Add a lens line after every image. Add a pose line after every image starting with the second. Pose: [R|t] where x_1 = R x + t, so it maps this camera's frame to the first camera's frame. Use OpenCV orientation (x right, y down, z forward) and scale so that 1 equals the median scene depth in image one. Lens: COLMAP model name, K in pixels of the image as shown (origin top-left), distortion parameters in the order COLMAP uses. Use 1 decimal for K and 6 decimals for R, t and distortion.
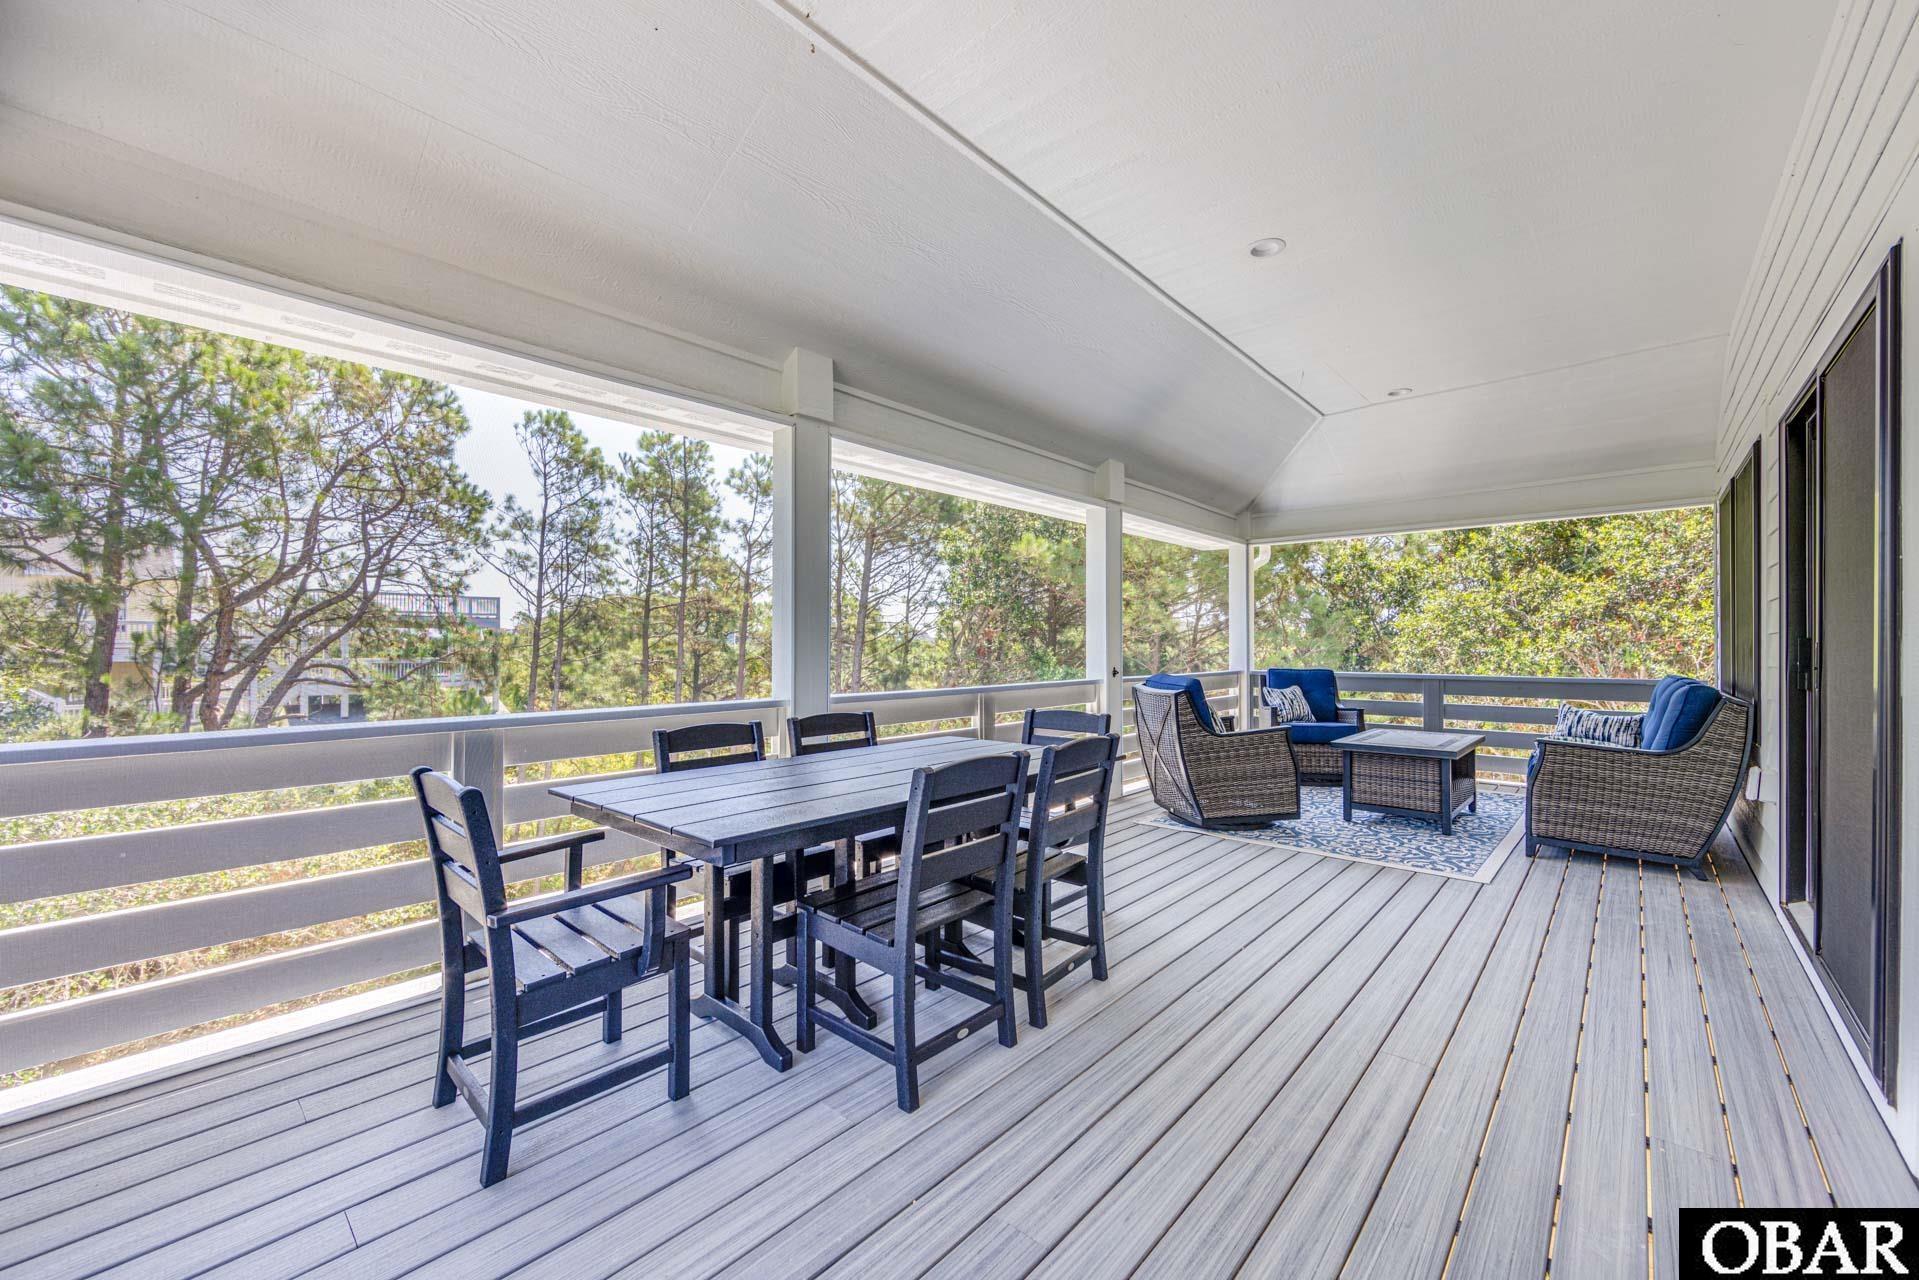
lens RADIAL K [[744.7, 0, 963.5], [0, 744.7, 641.8], [0, 0, 1]] dist [0.000166, -0.000431]
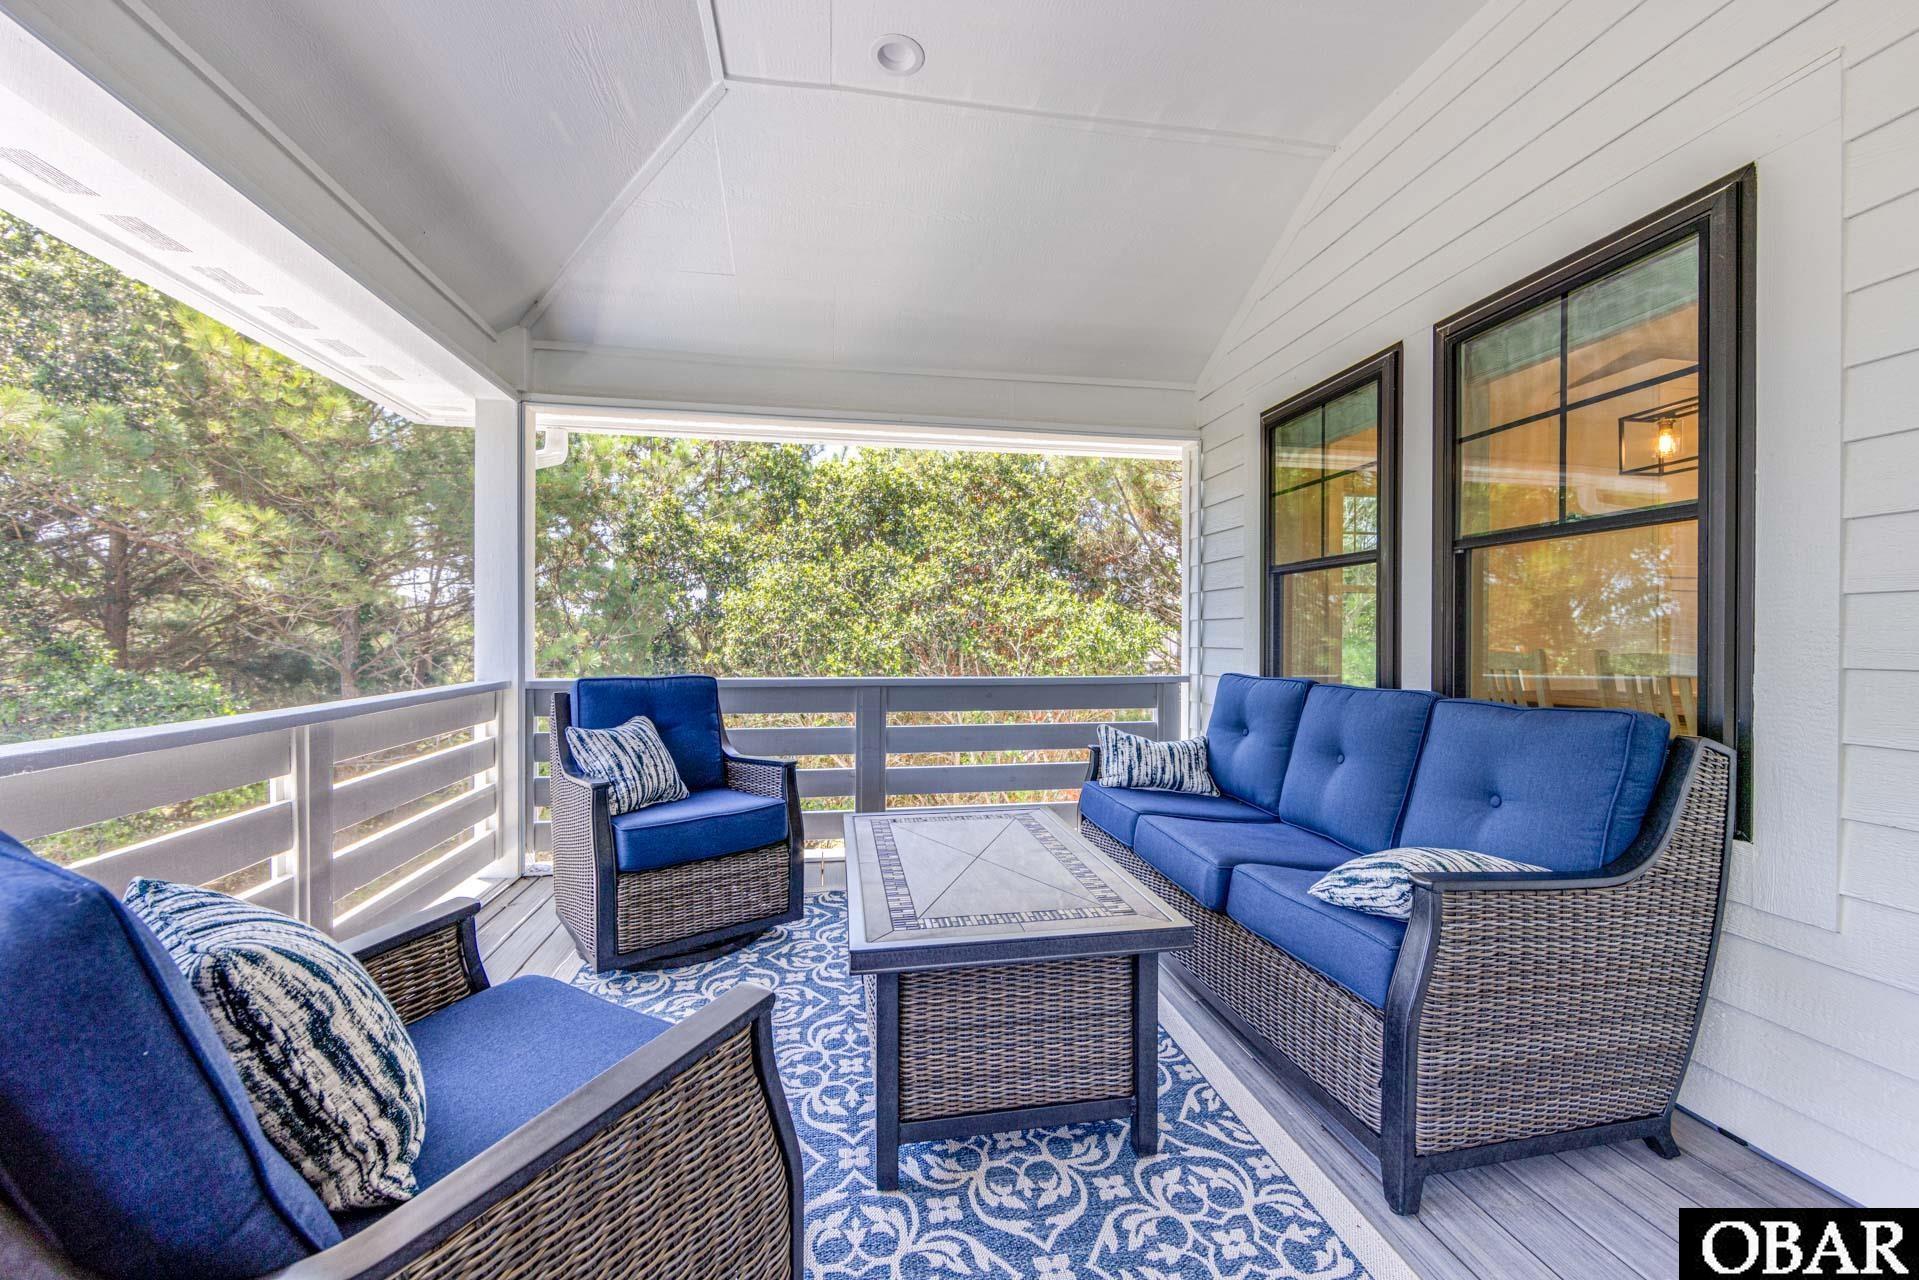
lens RADIAL K [[744.7, 0, 963.5], [0, 744.7, 641.8], [0, 0, 1]] dist [0.000166, -0.000431]
pose [[0.612447, -0.004428, 0.790499, 0.187055], [-0.009154, 0.999878, 0.012693, 0.006524], [-0.790458, -0.015010, 0.612332, 0.506132]]
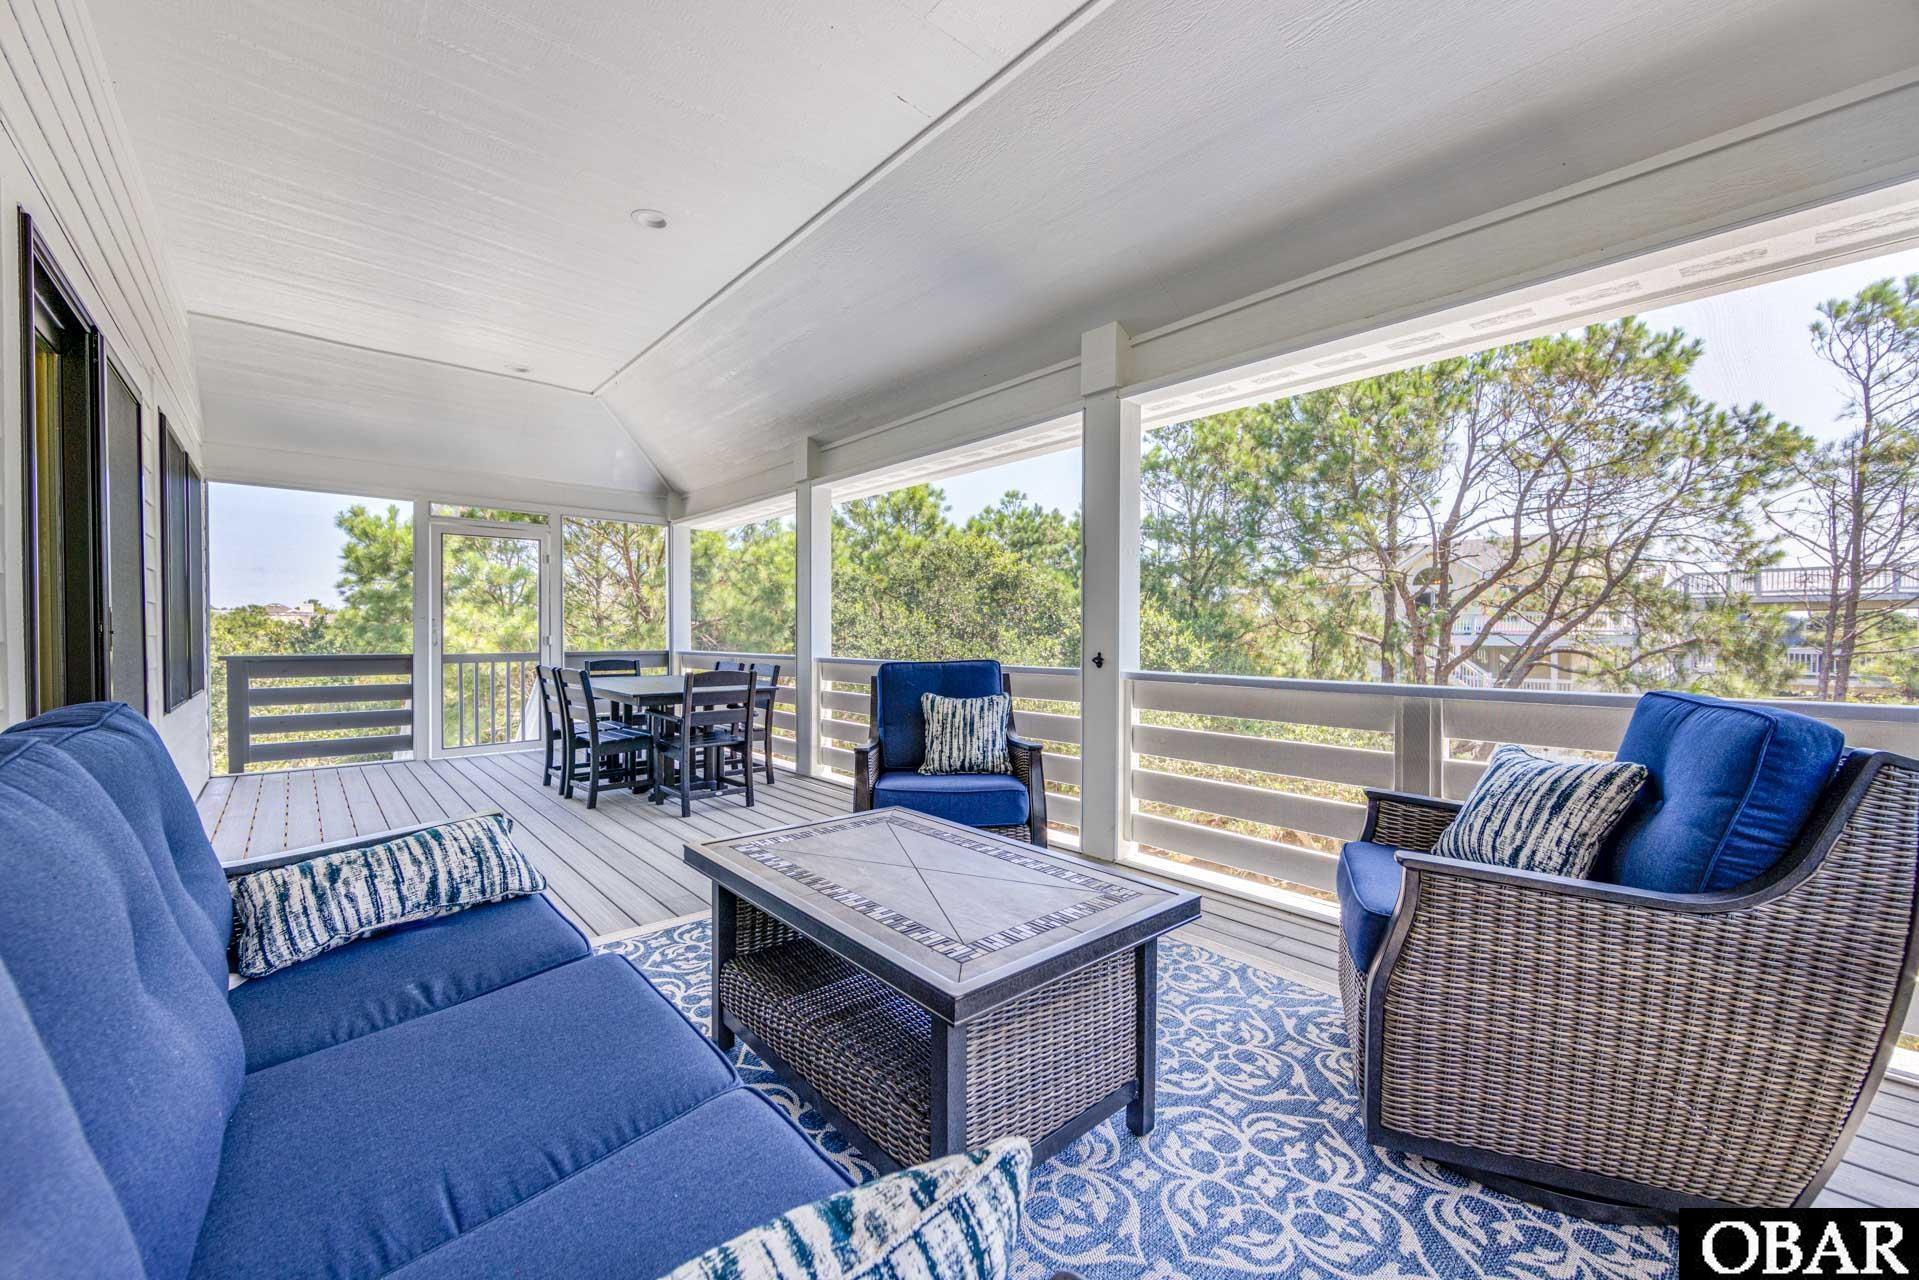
lens RADIAL K [[744.7, 0, 963.5], [0, 744.7, 641.8], [0, 0, 1]] dist [0.000166, -0.000431]
pose [[-0.102238, 0.018270, -0.994592, 0.627144], [0.005014, 0.999828, 0.017850, 0.010577], [0.994747, -0.003162, -0.102312, 0.700982]]
